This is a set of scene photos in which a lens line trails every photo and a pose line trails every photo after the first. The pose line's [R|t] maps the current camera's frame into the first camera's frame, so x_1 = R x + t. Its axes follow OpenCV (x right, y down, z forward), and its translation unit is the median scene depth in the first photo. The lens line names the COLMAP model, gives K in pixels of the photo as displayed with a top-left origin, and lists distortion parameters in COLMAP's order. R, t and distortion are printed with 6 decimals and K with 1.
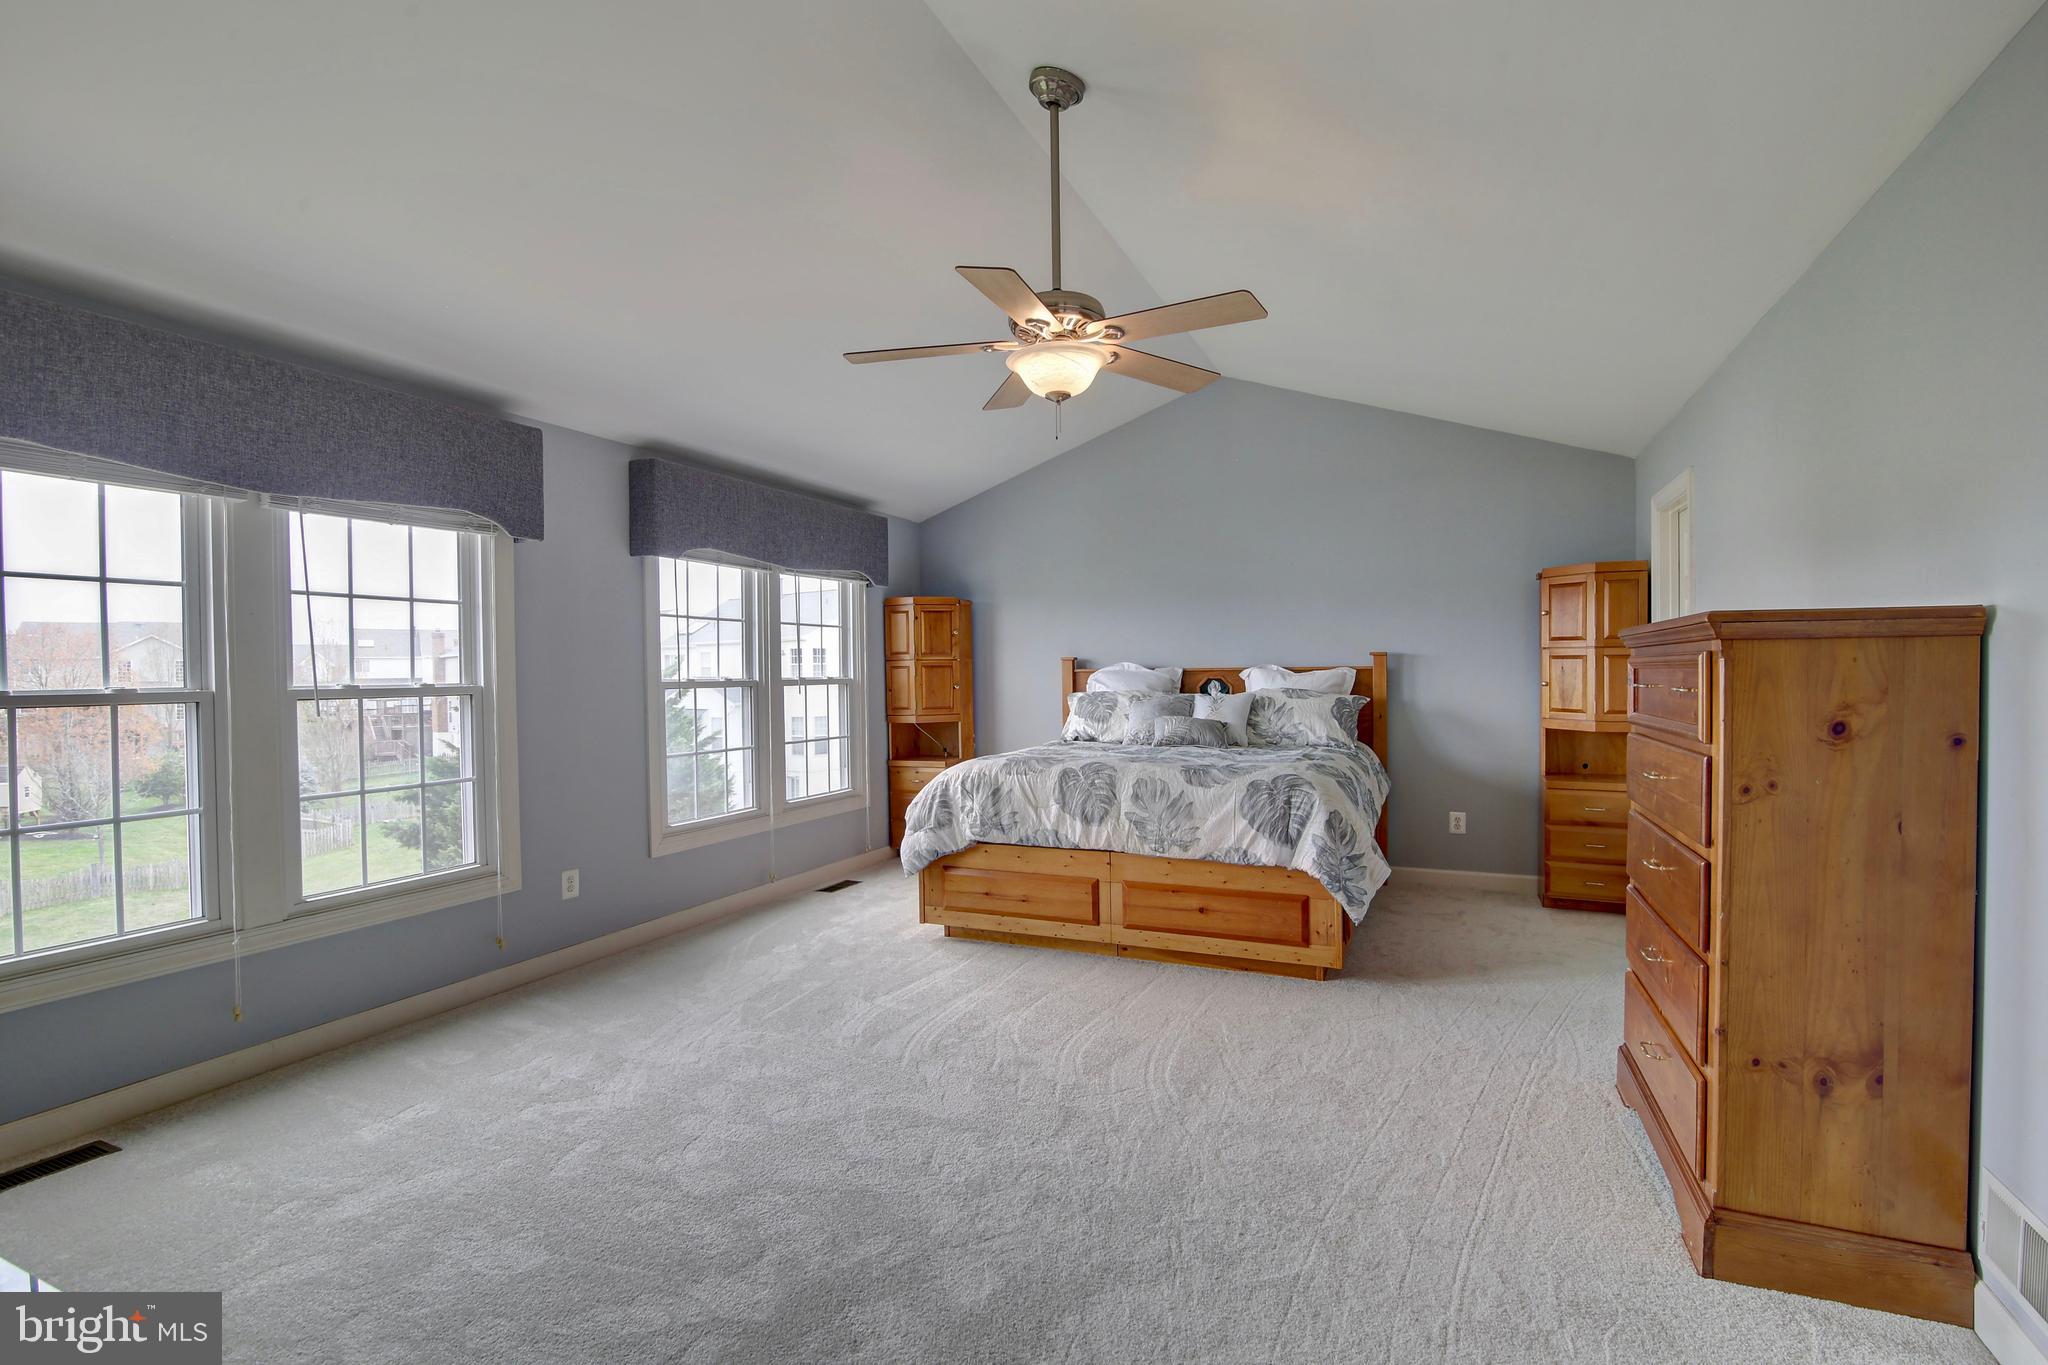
lens RADIAL K [[939.9, 0, 1026.8], [0, 939.9, 687.8], [0, 0, 1]] dist [-0.019618, 0.000820]
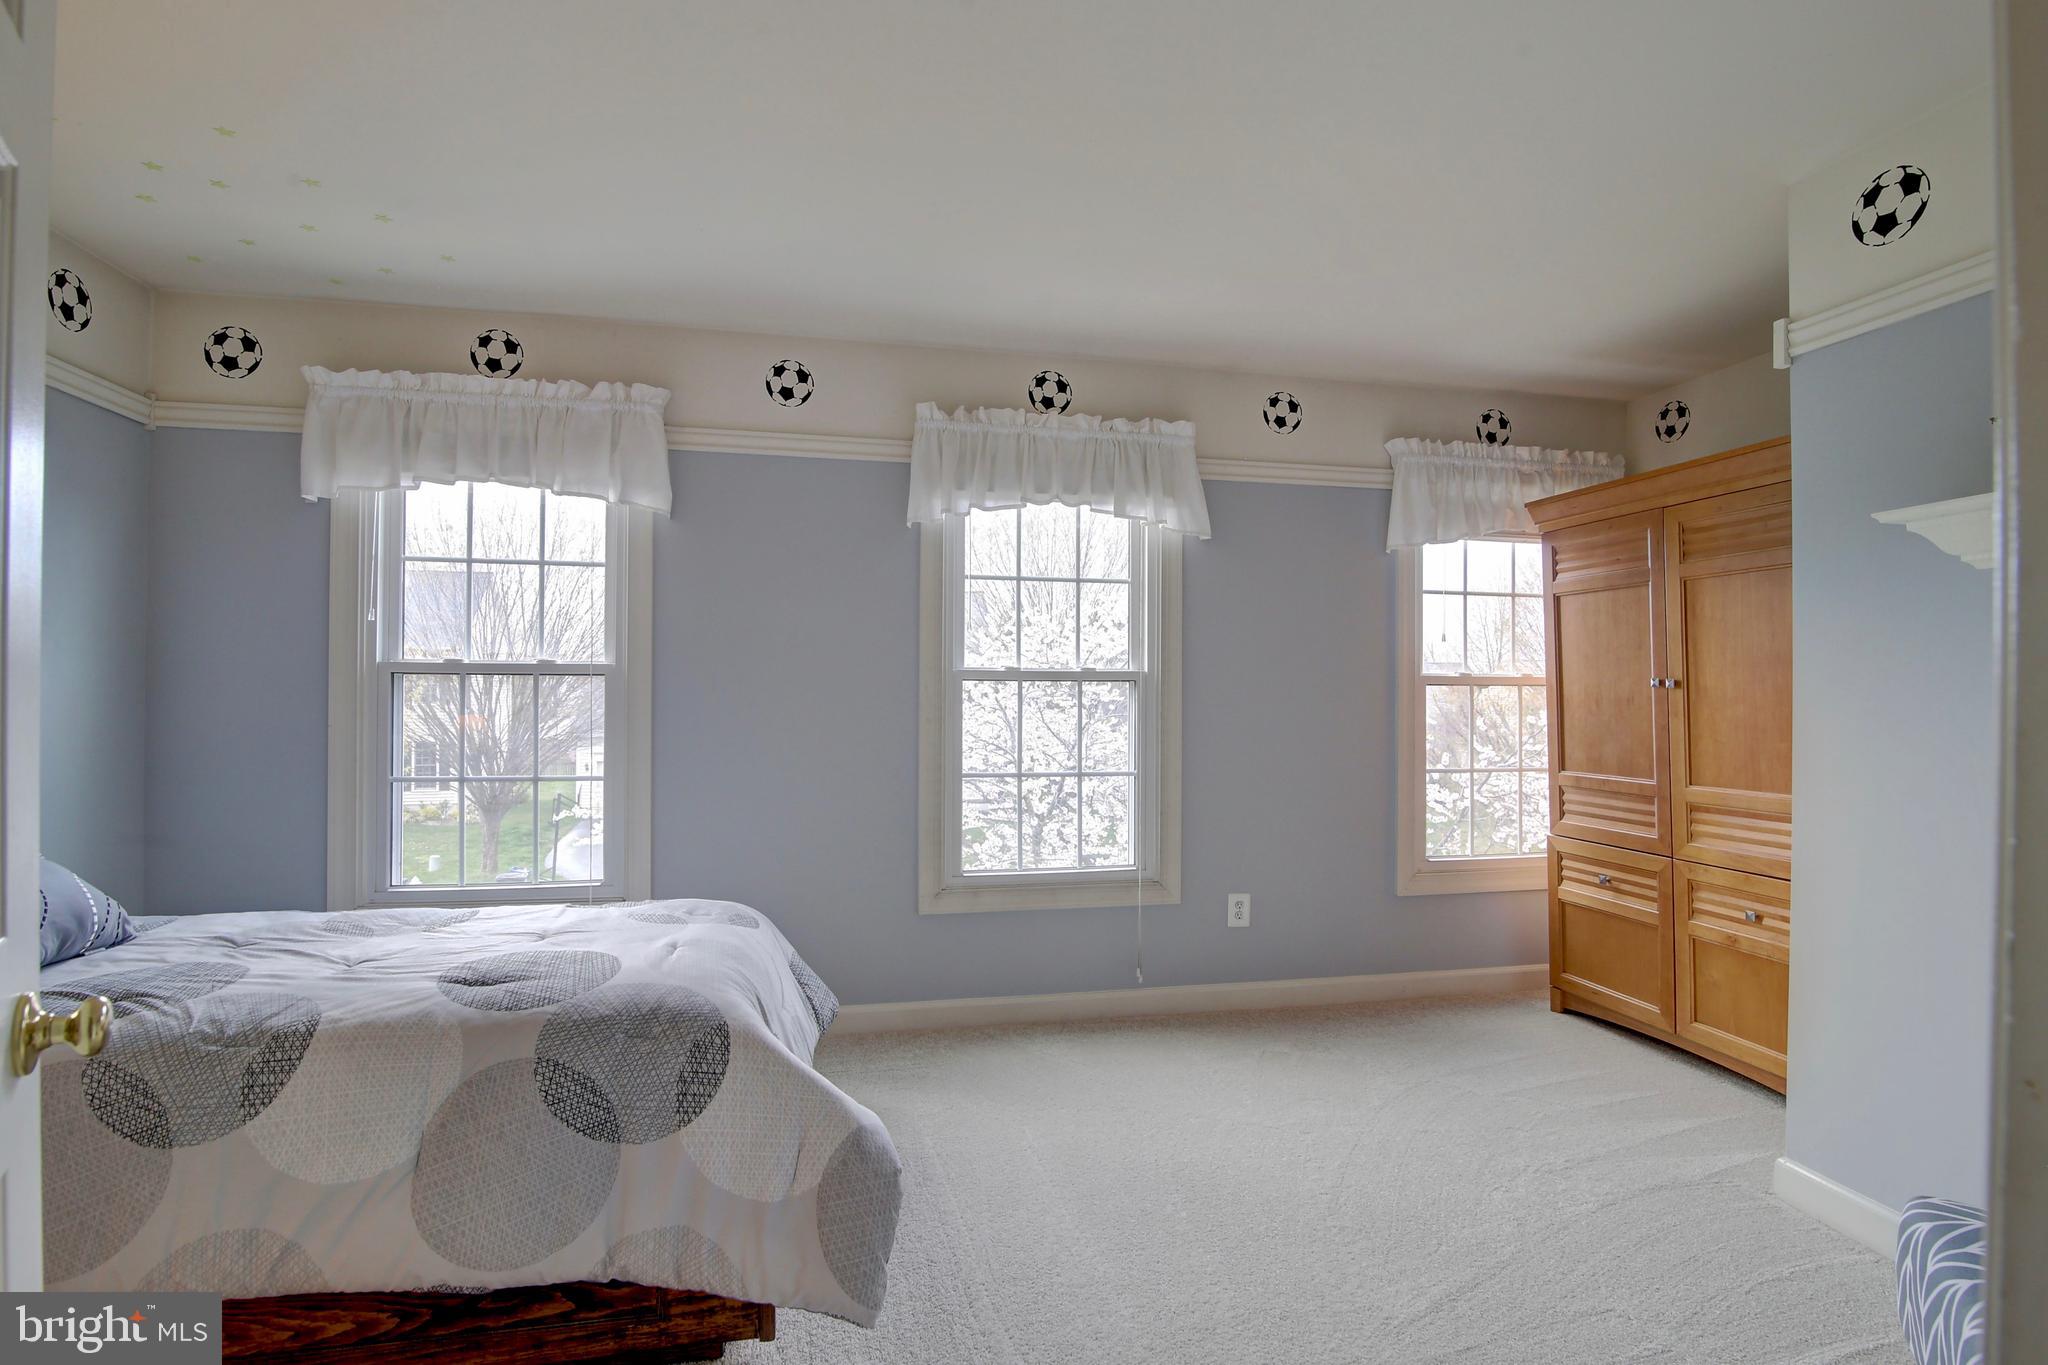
lens RADIAL K [[1004.8, 0, 1024.0], [0, 1004.8, 682.5], [0, 0, 1]] dist [-0.000349, 0.000185]
pose [[0.578770, 0.036600, -0.814669, 0.139966], [-0.035859, 0.999168, 0.019414, -0.007404], [0.814702, 0.017977, 0.579602, 0.324099]]
